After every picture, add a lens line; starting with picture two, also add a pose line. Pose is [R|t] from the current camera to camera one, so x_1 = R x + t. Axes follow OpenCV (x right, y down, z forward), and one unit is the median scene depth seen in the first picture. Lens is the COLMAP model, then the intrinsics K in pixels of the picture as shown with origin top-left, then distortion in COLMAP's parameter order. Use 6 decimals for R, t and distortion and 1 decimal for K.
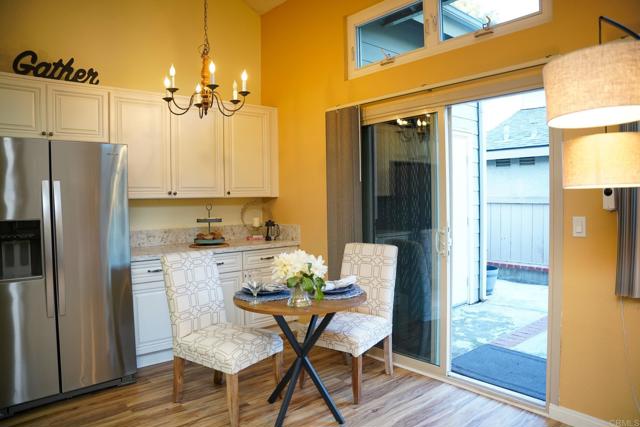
lens RADIAL K [[438.4, 0, 320.0], [0, 438.4, 213.5], [0, 0, 1]] dist [-0.169768, 0.116486]
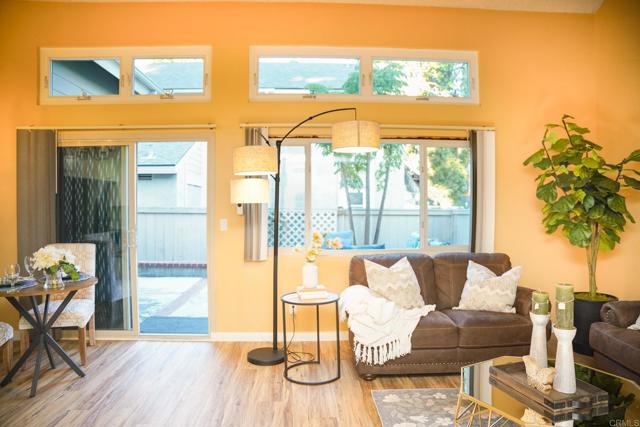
lens RADIAL K [[438.4, 0, 320.0], [0, 438.4, 213.5], [0, 0, 1]] dist [-0.169768, 0.116486]
pose [[0.613467, 0.001514, 0.789719, -0.404634], [0.017985, 0.999712, -0.015887, 0.015198], [-0.789516, 0.023949, 0.613263, -0.306579]]
